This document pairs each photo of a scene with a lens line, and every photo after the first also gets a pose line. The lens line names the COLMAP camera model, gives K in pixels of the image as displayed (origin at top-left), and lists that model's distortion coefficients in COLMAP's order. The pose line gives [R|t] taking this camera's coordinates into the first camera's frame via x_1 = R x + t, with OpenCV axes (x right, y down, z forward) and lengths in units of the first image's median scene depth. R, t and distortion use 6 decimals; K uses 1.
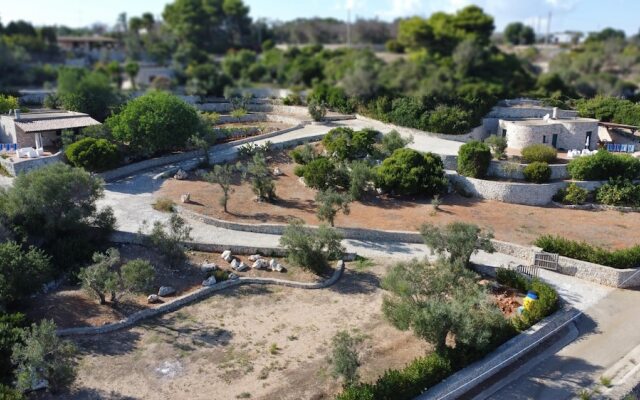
lens RADIAL K [[531.3, 0, 319.8], [0, 531.3, 215.8], [0, 0, 1]] dist [0.008038, 0.001414]
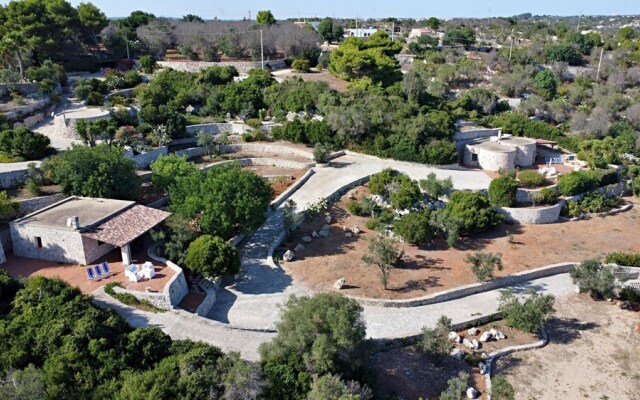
lens RADIAL K [[531.3, 0, 319.8], [0, 531.3, 215.8], [0, 0, 1]] dist [0.008038, 0.001414]
pose [[0.853118, -0.179309, 0.489937, -0.590043], [0.144986, 0.983575, 0.107511, -0.213224], [-0.501167, -0.020685, 0.865103, 0.138333]]
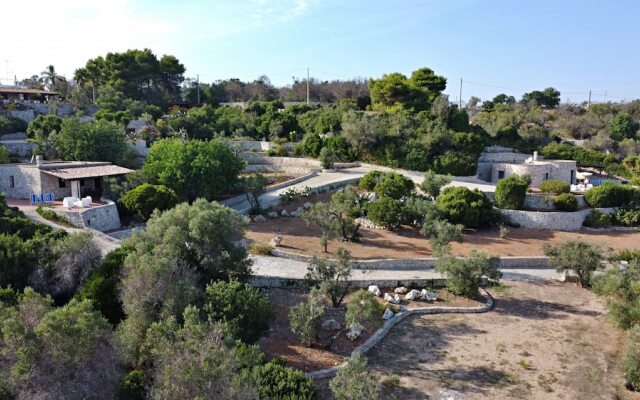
lens RADIAL K [[531.3, 0, 319.8], [0, 531.3, 215.8], [0, 0, 1]] dist [0.008038, 0.001414]
pose [[0.955475, -0.045015, 0.291618, -0.358864], [0.082112, 0.989820, -0.116246, 0.029722], [-0.283416, 0.135016, 0.949445, 0.066161]]
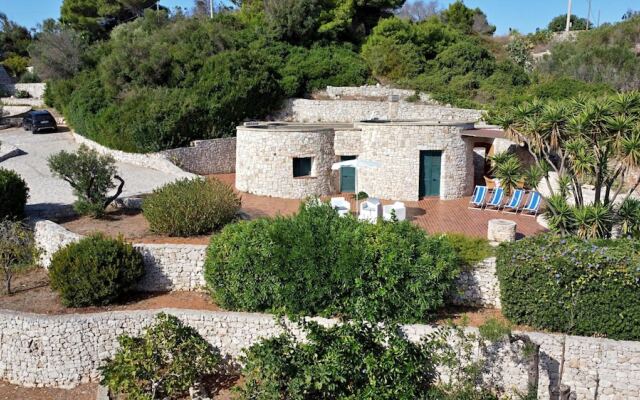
lens RADIAL K [[531.3, 0, 319.8], [0, 531.3, 215.8], [0, 0, 1]] dist [0.008038, 0.001414]
pose [[0.976588, 0.046708, -0.209984, 0.504510], [-0.060586, 0.996349, -0.060145, -0.085689], [0.206408, 0.071459, 0.975853, 0.622245]]
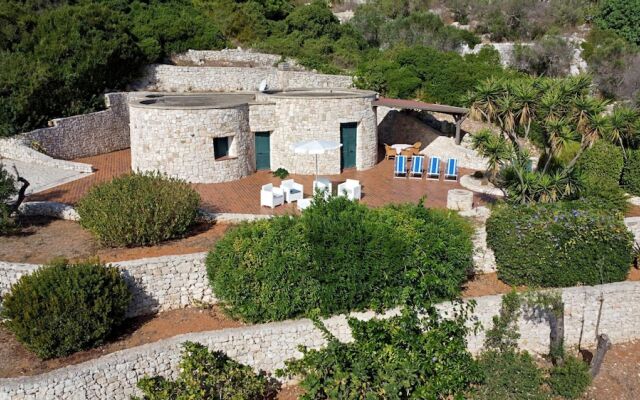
lens RADIAL K [[534.8, 0, 319.8], [0, 534.8, 215.7], [0, 0, 1]] dist [0.008774, 0.001744]
pose [[0.976643, -0.055625, 0.207541, 0.401126], [0.052096, 0.998390, 0.022433, -0.102086], [-0.208455, -0.011097, 0.977969, 0.632694]]
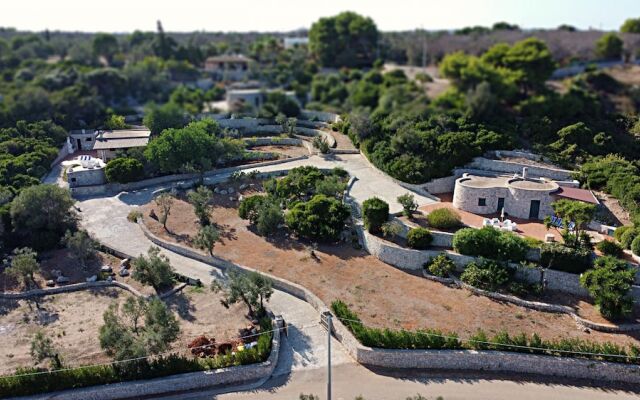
lens RADIAL K [[531.3, 0, 319.8], [0, 531.3, 215.8], [0, 0, 1]] dist [0.008038, 0.001414]
pose [[0.872980, 0.155067, -0.462450, 0.604157], [-0.135202, 0.987896, 0.076032, -0.149140], [0.468642, -0.003850, 0.883380, -0.002014]]
